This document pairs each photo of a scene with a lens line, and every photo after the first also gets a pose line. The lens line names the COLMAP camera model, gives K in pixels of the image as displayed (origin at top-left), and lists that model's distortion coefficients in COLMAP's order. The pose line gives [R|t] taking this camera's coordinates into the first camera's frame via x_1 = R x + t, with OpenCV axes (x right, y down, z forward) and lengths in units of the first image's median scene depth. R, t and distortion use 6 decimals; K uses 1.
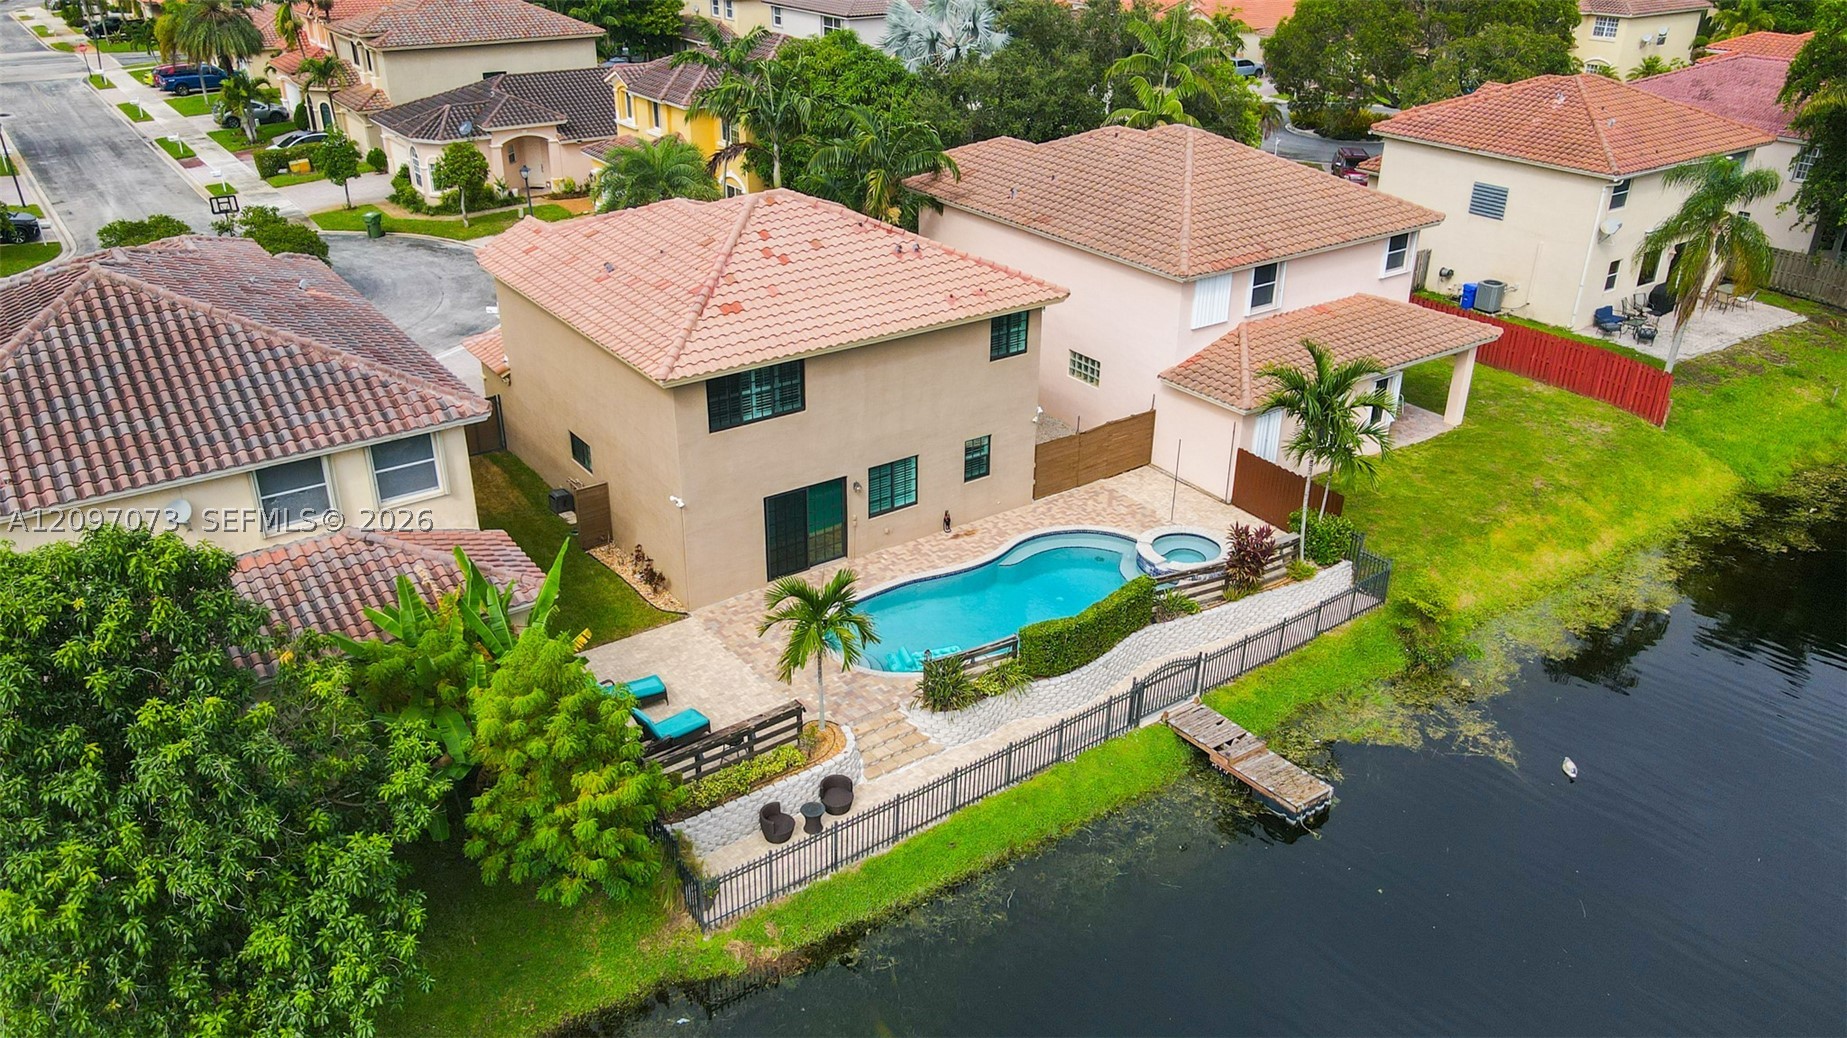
lens RADIAL K [[1391.8, 0, 910.0], [0, 1391.8, 508.9], [0, 0, 1]] dist [0.016055, 0.008205]
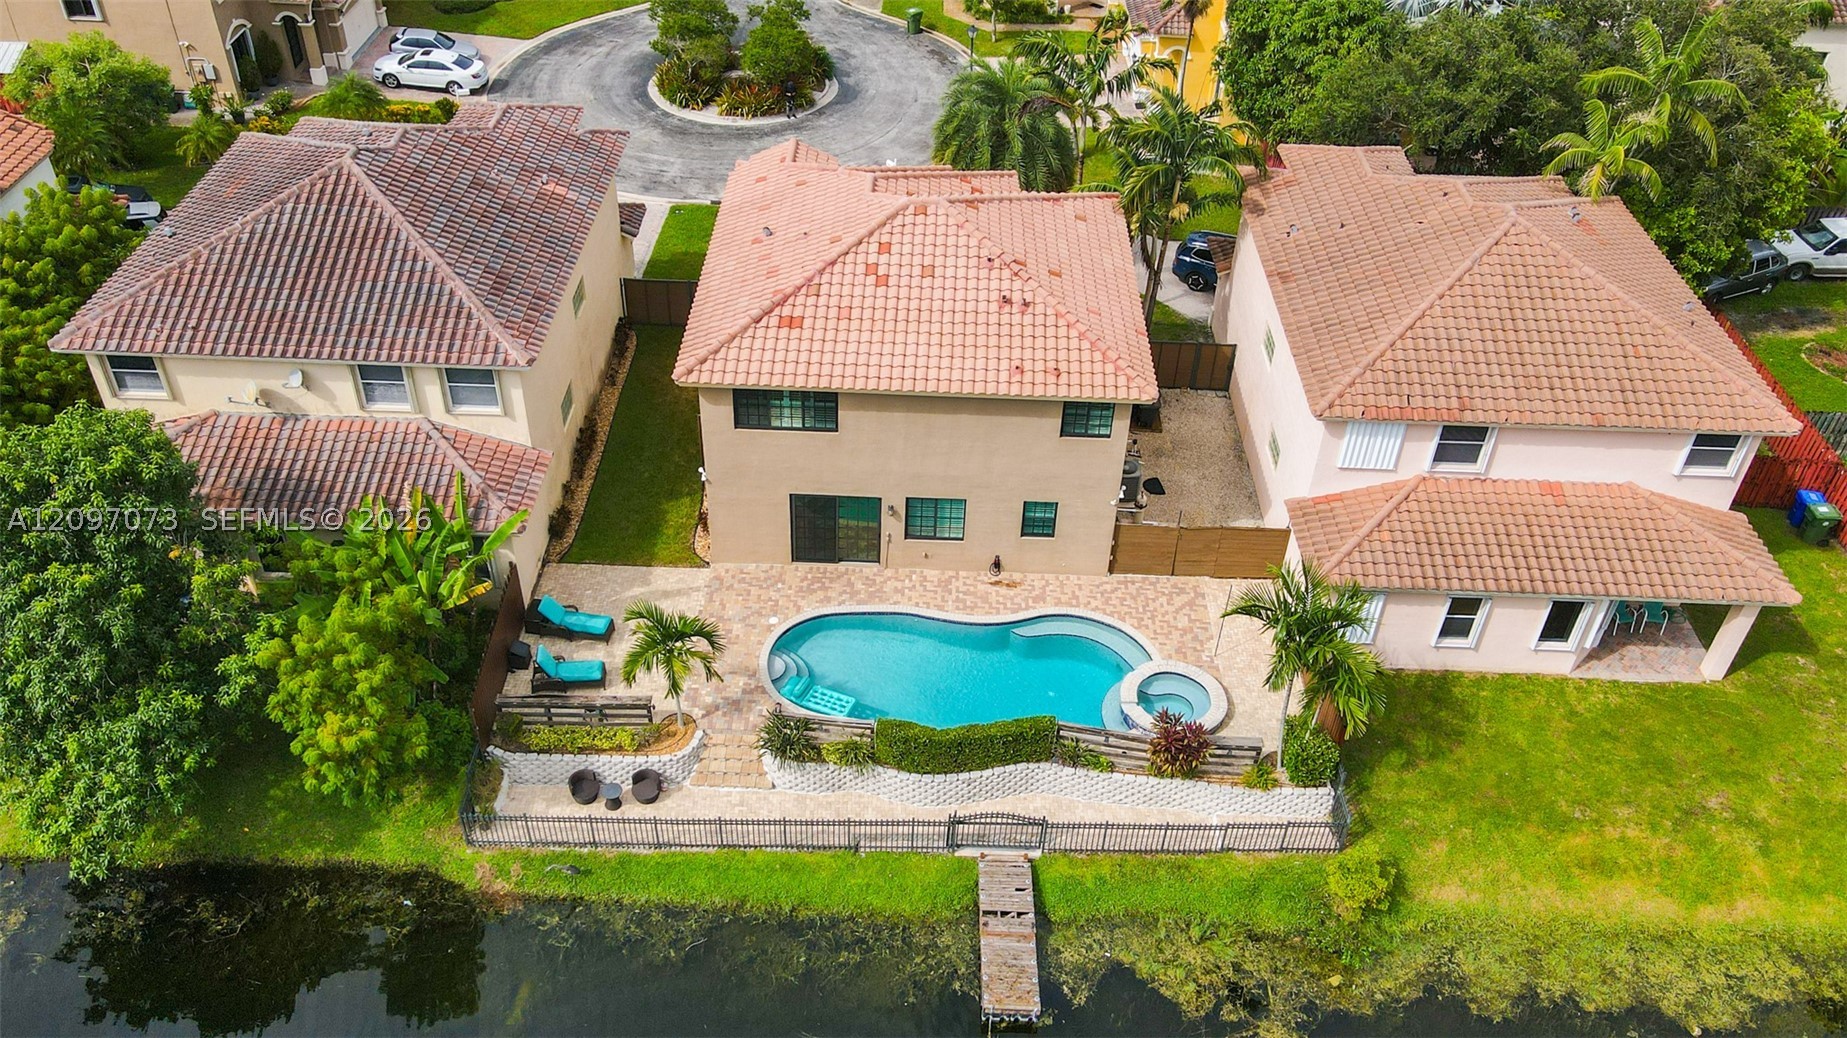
lens RADIAL K [[1438.0, 0, 913.3], [0, 1438.0, 516.2], [0, 0, 1]] dist [0.012506, 0.014910]
pose [[0.804798, 0.382265, -0.454063, 0.489718], [-0.277238, 0.918519, 0.281892, -0.336022], [0.524823, -0.100983, 0.845200, 0.108276]]
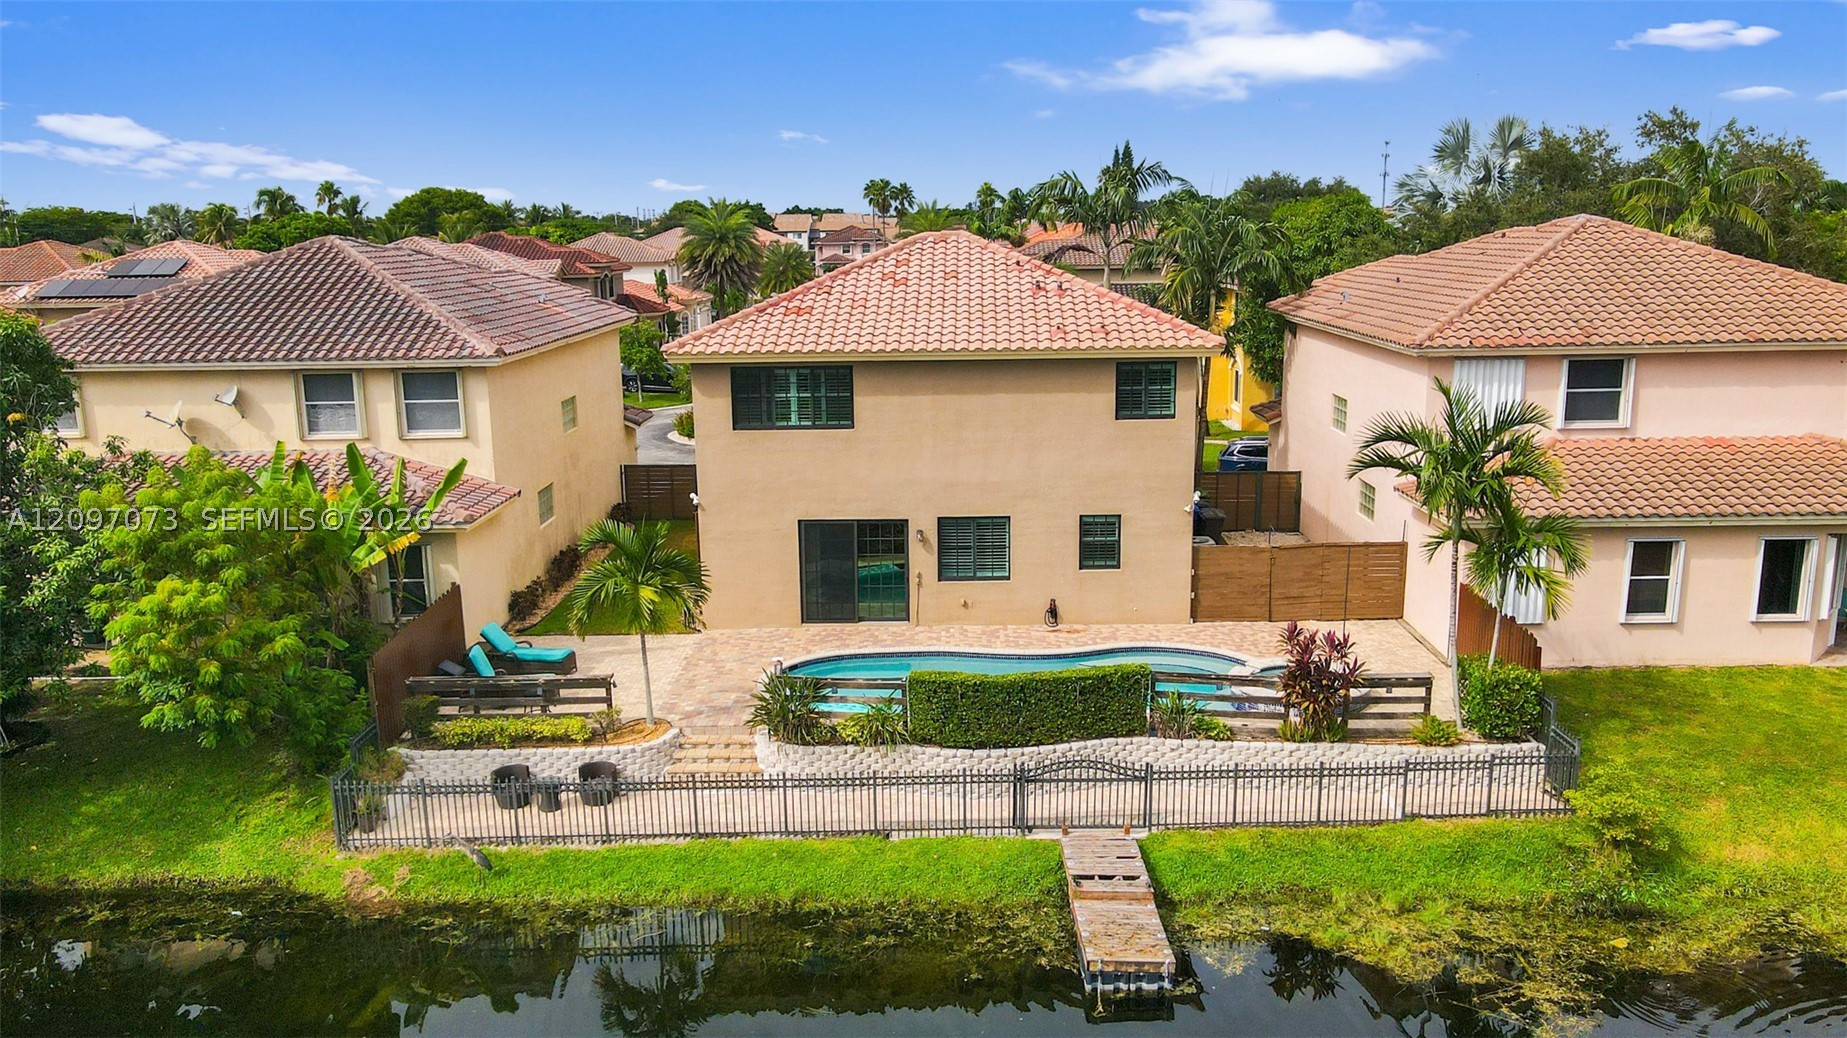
lens RADIAL K [[1391.8, 0, 916.8], [0, 1391.8, 532.0], [0, 0, 1]] dist [0.016055, 0.008205]
pose [[0.805555, 0.108165, -0.582564, 0.487321], [-0.236439, 0.960207, -0.148660, 0.116524], [0.543302, 0.257495, 0.799074, 0.327872]]
